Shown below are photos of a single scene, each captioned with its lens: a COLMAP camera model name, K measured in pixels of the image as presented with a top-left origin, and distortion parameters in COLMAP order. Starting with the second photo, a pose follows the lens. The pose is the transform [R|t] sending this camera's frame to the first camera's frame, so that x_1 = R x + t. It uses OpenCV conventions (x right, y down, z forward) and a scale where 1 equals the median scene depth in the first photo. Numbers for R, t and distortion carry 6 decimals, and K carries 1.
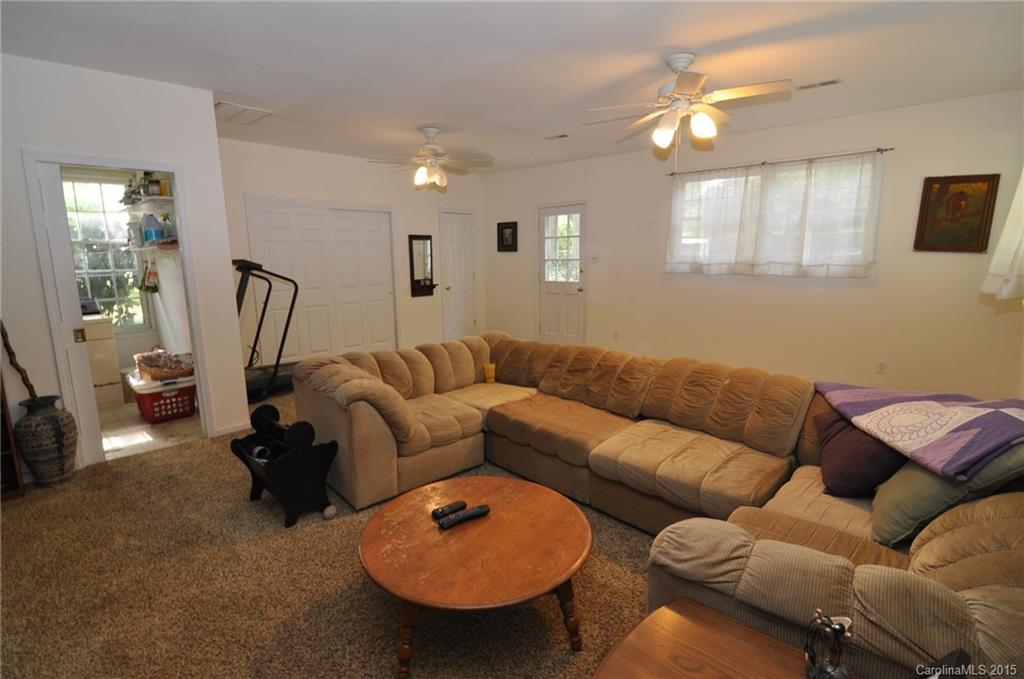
lens RADIAL K [[488.9, 0, 515.0], [0, 488.9, 344.5], [0, 0, 1]] dist [-0.009365, -0.004768]
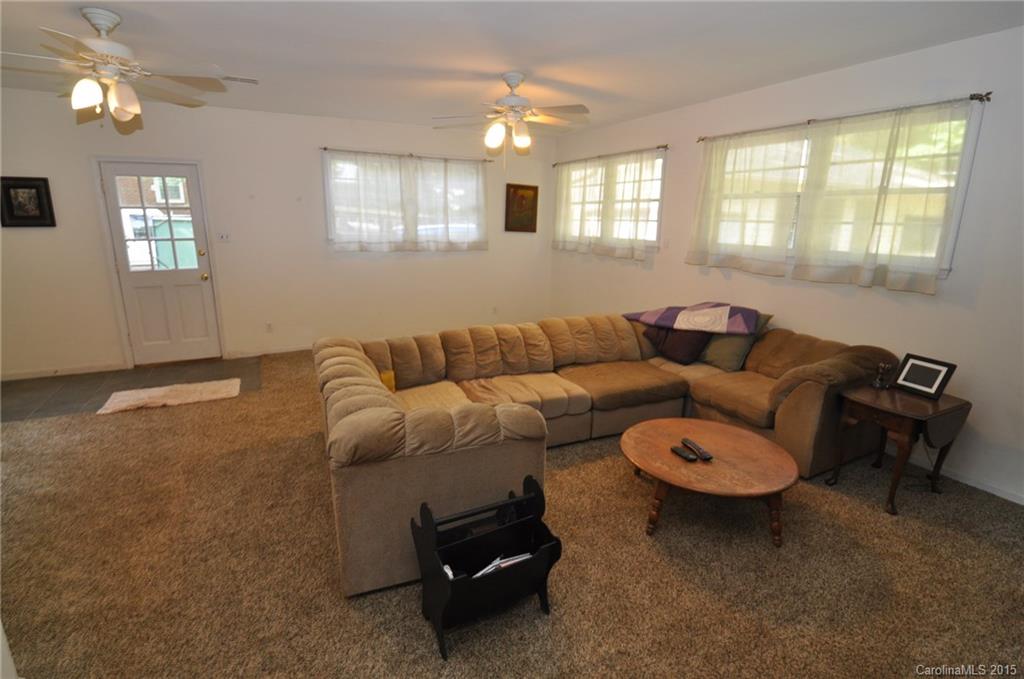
lens RADIAL K [[488.9, 0, 515.2], [0, 488.9, 338.9], [0, 0, 1]] dist [-0.009365, -0.004768]
pose [[0.346232, -0.203636, 0.915781, -0.575930], [0.155100, 0.975150, 0.158199, -0.089171], [-0.925239, 0.087265, 0.369212, 0.378480]]
